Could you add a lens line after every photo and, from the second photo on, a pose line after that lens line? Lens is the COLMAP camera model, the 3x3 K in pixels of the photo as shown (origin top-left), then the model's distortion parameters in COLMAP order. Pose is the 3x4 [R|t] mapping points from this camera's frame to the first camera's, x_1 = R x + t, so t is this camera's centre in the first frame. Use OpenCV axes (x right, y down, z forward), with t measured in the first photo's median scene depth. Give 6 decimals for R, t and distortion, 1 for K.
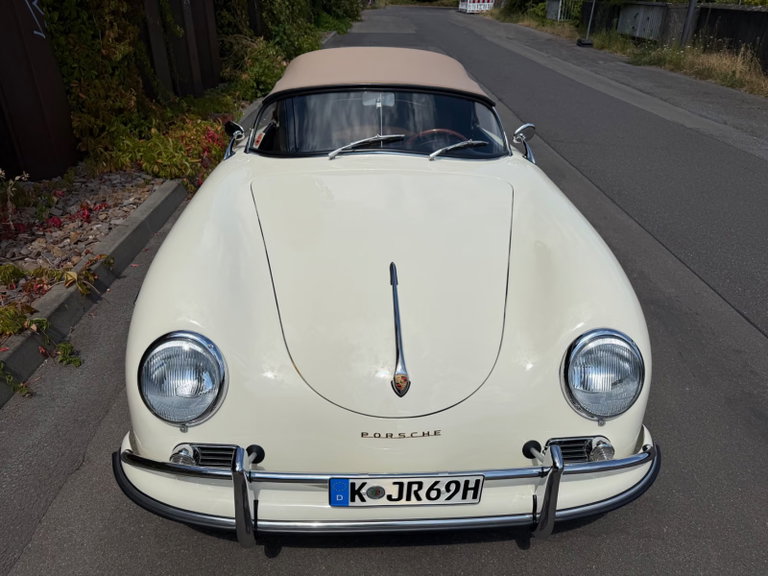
lens RADIAL K [[542.5, 0, 382.2], [0, 542.5, 284.6], [0, 0, 1]] dist [0.011344, -0.000197]
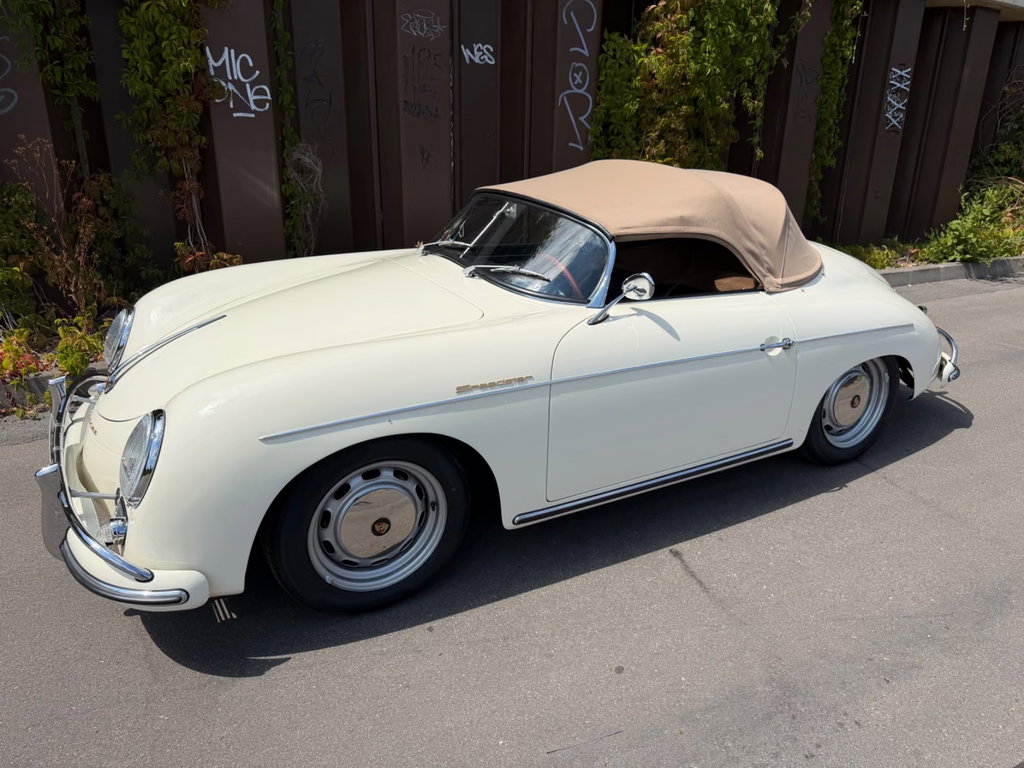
lens RADIAL K [[729.8, 0, 530.5], [0, 729.8, 384.0], [0, 0, 1]] dist [0.051429, -0.087350]
pose [[0.467238, 0.300851, -0.831370, 0.982098], [-0.427041, 0.900158, 0.085743, -0.190531], [0.774161, 0.314966, 0.549064, 0.443770]]
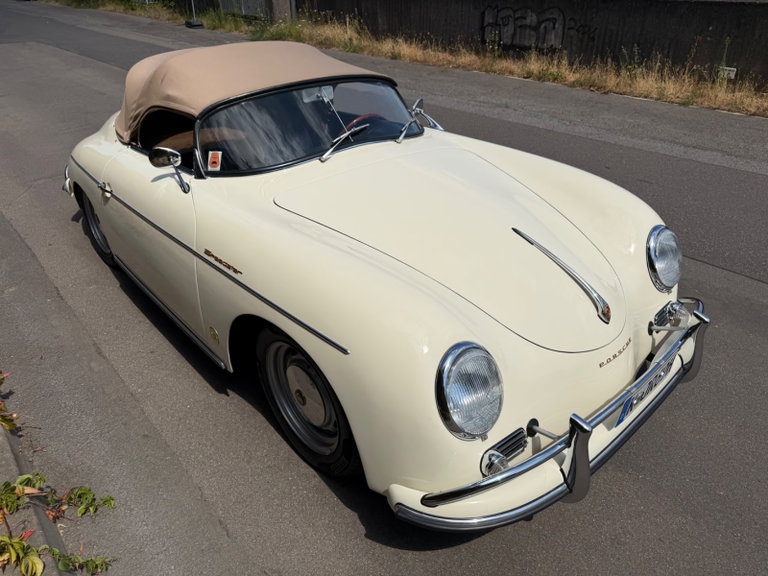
lens RADIAL K [[542.5, 0, 382.2], [0, 542.5, 284.6], [0, 0, 1]] dist [0.011344, -0.000197]
pose [[0.773888, -0.338064, 0.535547, -0.518961], [0.322870, 0.938073, 0.125598, -0.099842], [-0.544842, 0.075713, 0.835114, 0.140304]]
